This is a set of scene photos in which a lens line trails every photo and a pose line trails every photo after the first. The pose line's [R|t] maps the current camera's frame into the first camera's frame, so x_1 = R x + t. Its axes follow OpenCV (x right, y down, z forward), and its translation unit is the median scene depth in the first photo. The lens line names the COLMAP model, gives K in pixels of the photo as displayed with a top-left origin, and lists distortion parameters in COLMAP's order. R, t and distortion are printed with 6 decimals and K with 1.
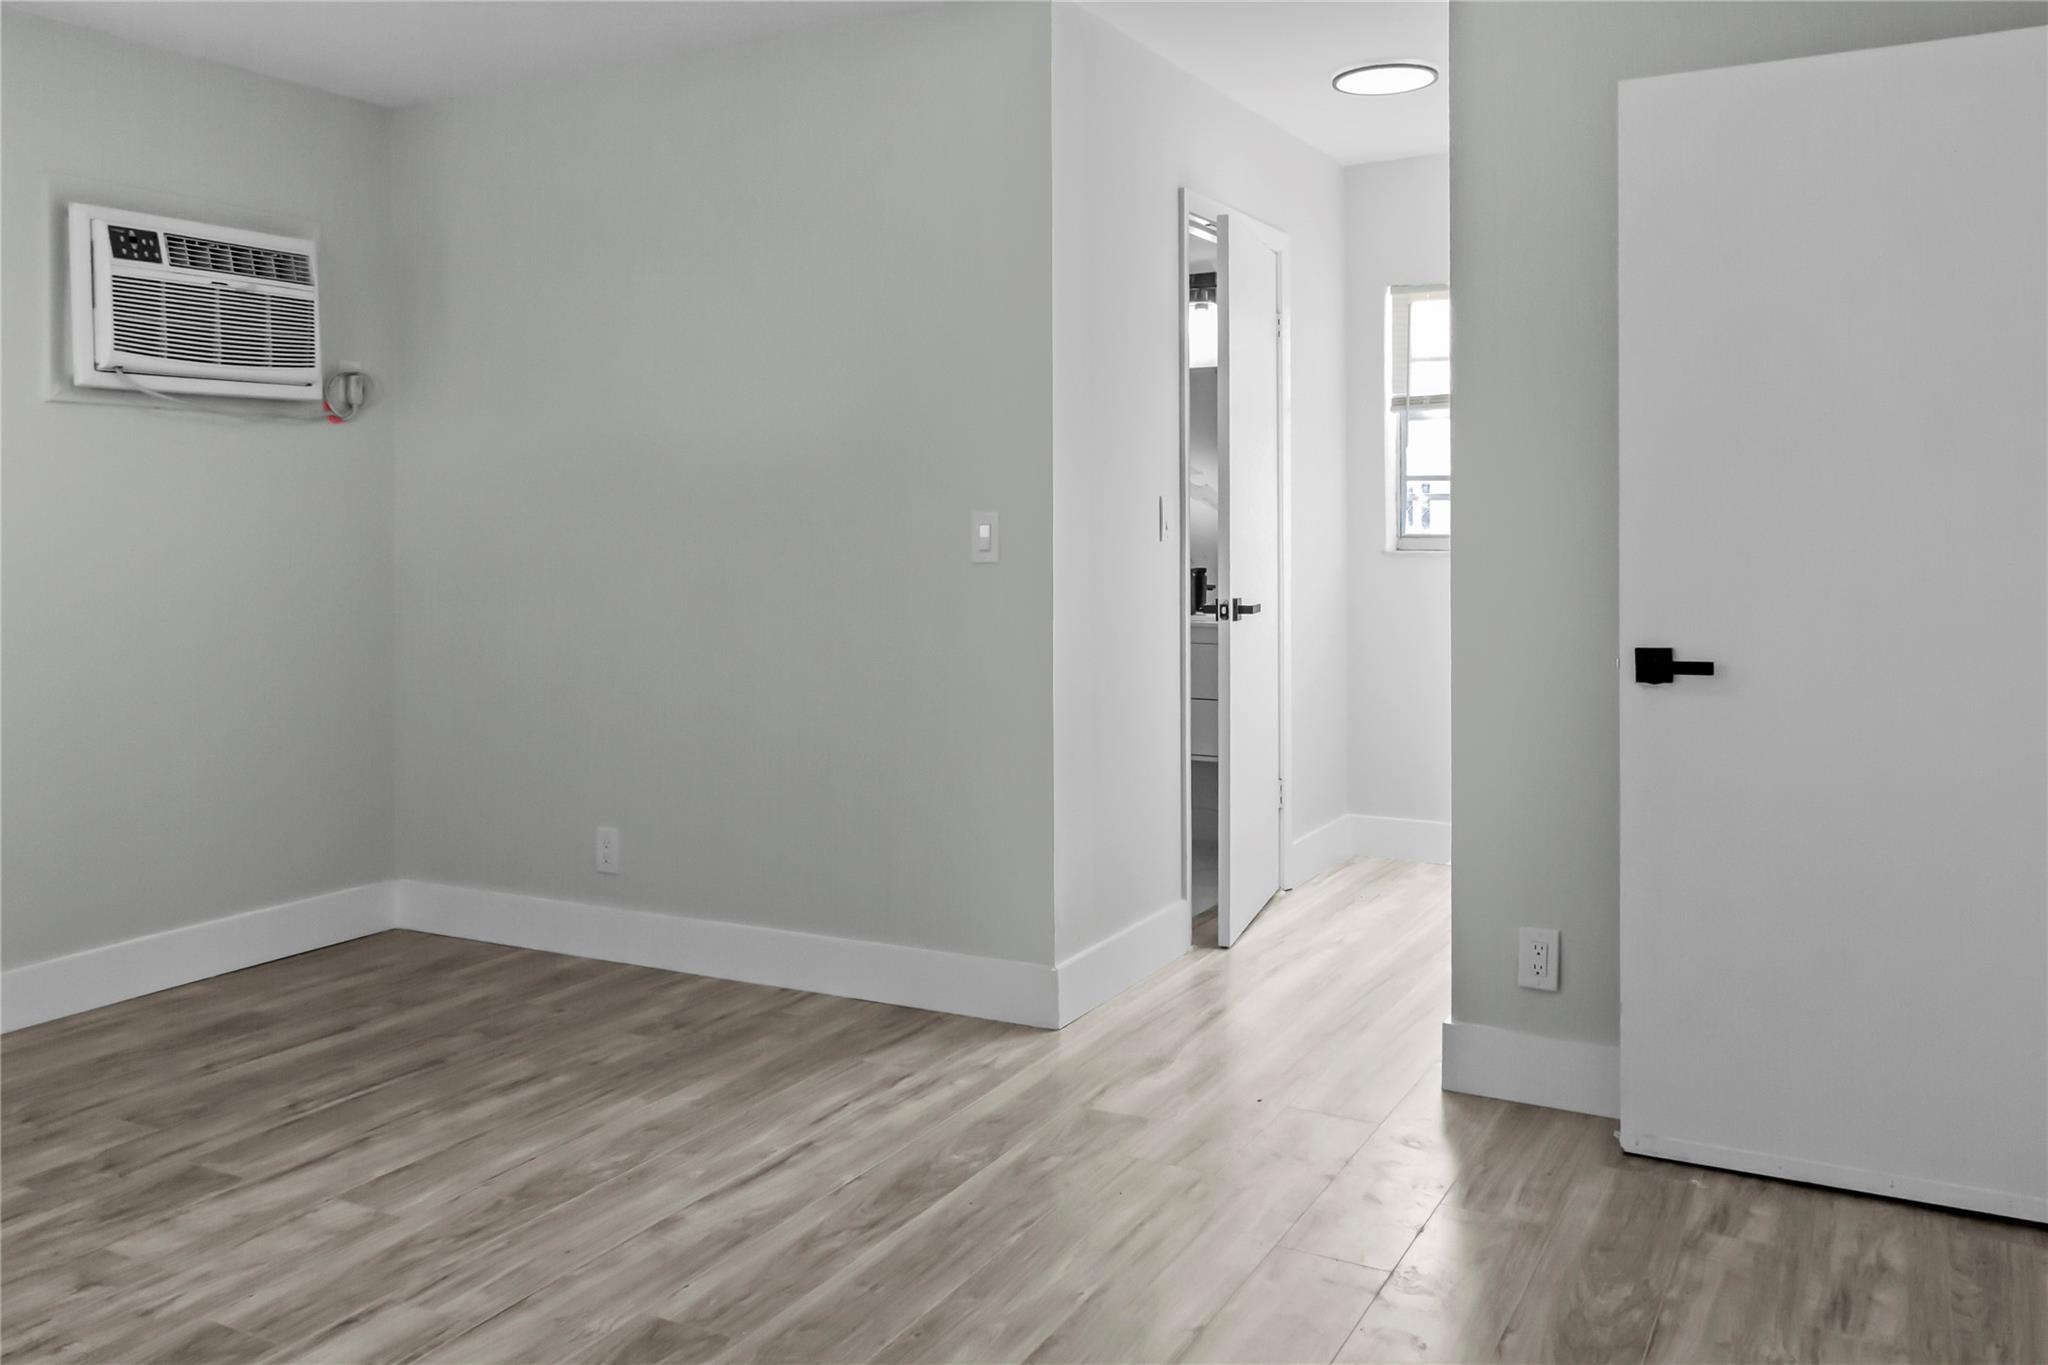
lens RADIAL K [[1658.8, 0, 1010.8], [0, 1658.8, 691.9], [0, 0, 1]] dist [-0.005261, 0.000873]
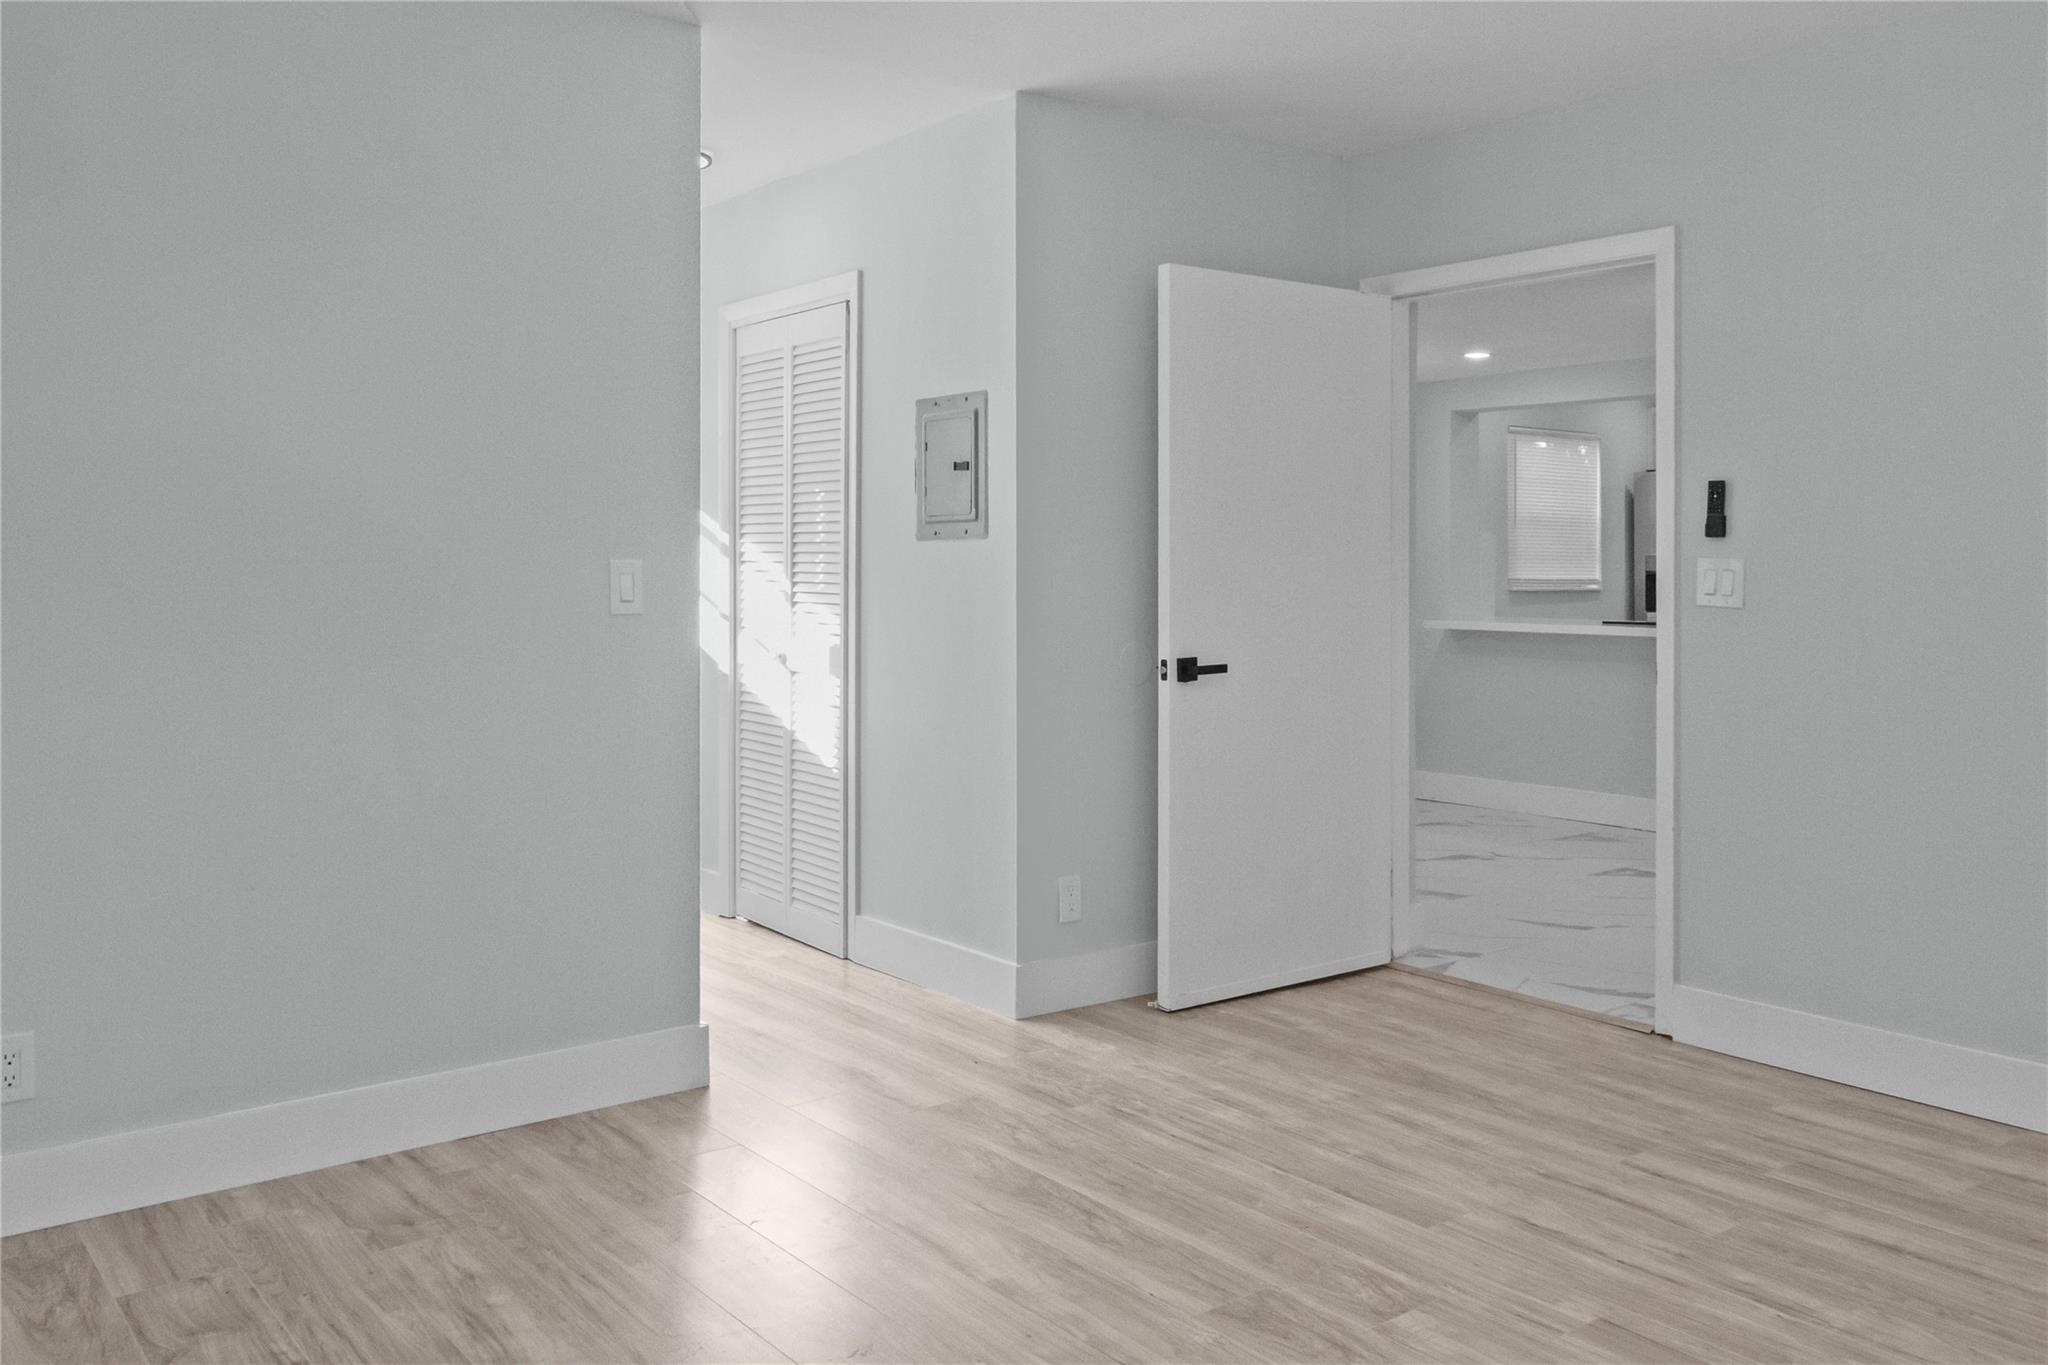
lens RADIAL K [[1658.8, 0, 1011.2], [0, 1658.8, 672.8], [0, 0, 1]] dist [-0.005261, 0.000873]
pose [[0.411528, -0.051945, 0.909915, -1.040510], [0.093233, 0.995536, 0.014667, -0.050662], [-0.906616, 0.078798, 0.414534, 0.548341]]
